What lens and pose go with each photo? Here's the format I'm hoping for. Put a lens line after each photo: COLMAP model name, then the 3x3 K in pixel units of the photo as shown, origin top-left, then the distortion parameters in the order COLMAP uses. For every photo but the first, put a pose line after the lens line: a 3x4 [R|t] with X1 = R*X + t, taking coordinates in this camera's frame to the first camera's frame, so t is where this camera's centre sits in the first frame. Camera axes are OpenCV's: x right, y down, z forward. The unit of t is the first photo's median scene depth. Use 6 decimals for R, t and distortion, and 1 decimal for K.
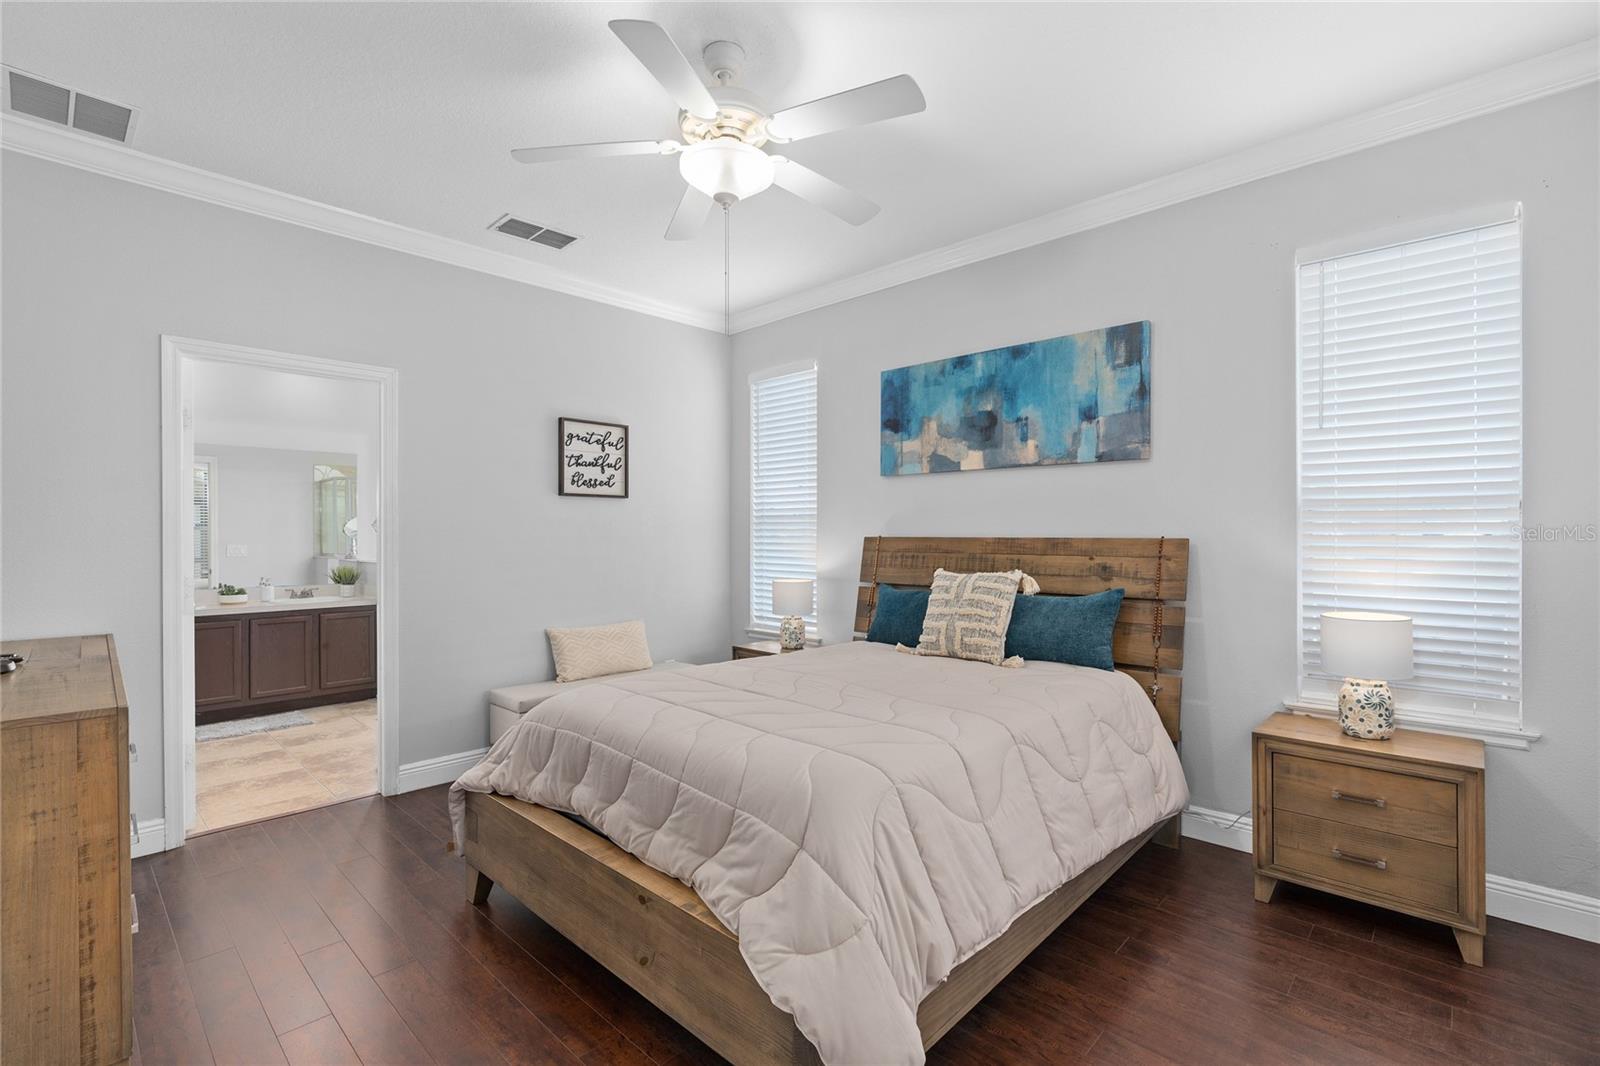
lens RADIAL K [[733.3, 0, 812.9], [0, 733.3, 533.9], [0, 0, 1]] dist [0.003347, 0.000113]
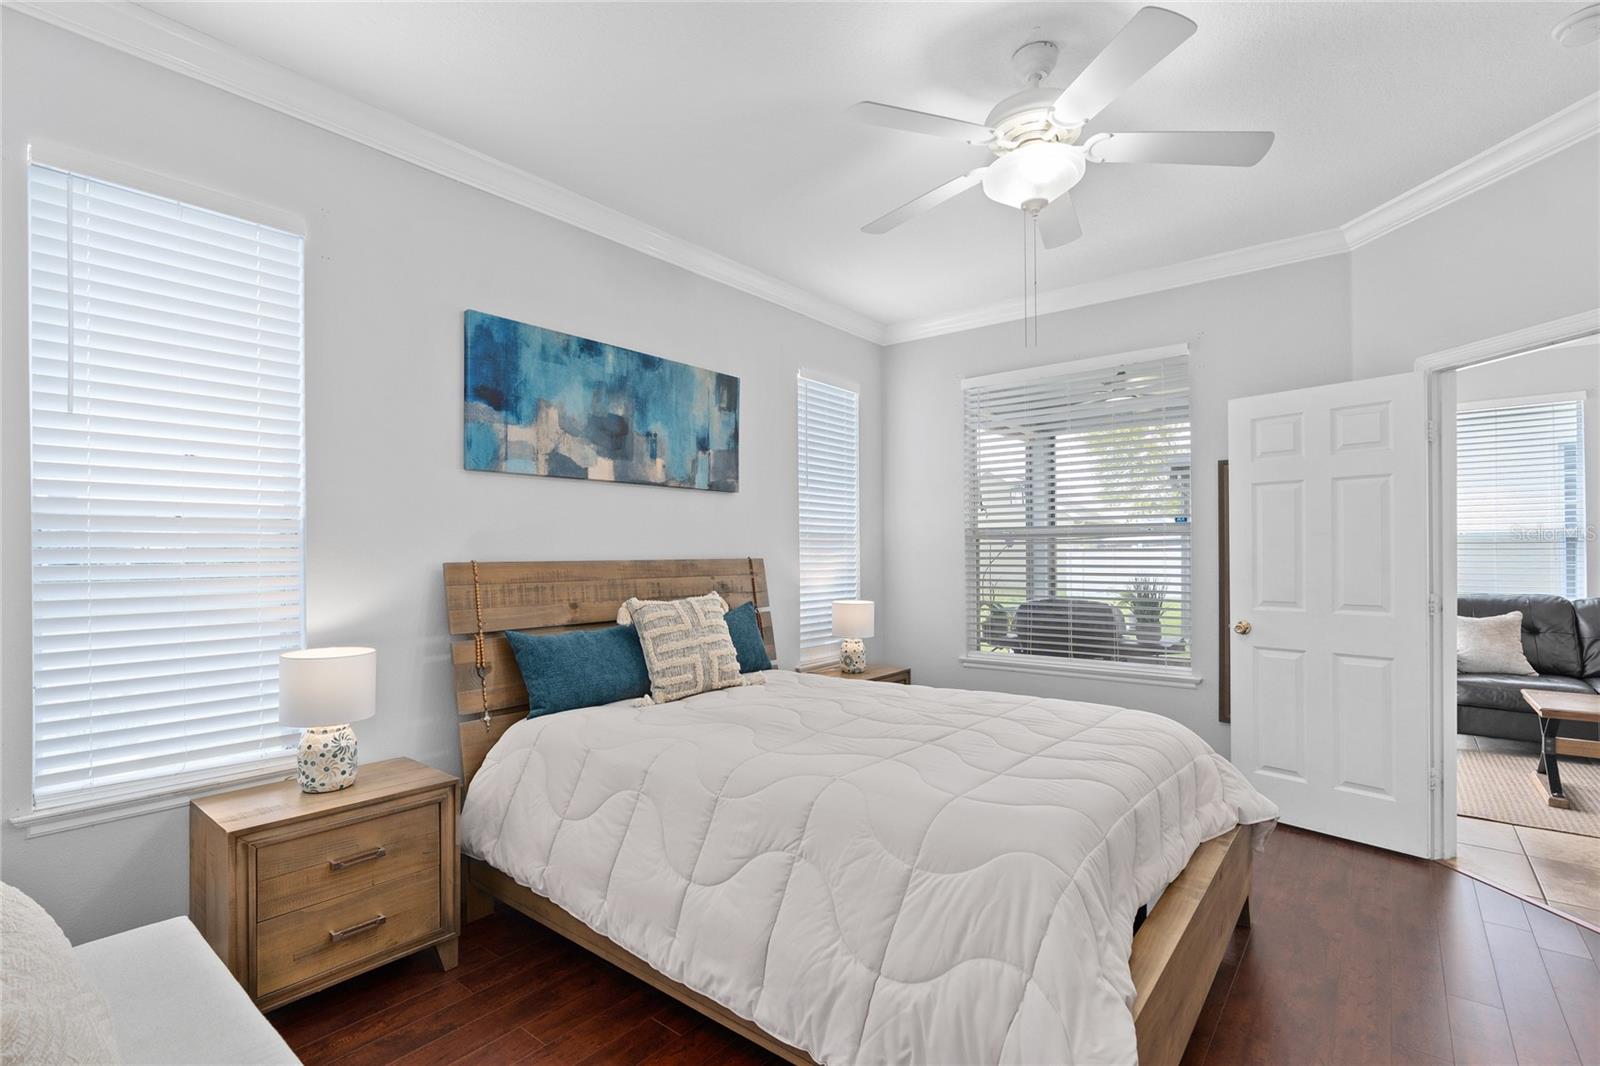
lens RADIAL K [[733.3, 0, 808.6], [0, 733.3, 548.7], [0, 0, 1]] dist [0.003347, 0.000113]
pose [[-0.065832, 0.000331, 0.997831, -0.618094], [-0.001042, 0.999999, -0.000400, -0.008421], [-0.997830, -0.001066, -0.065831, 0.791397]]
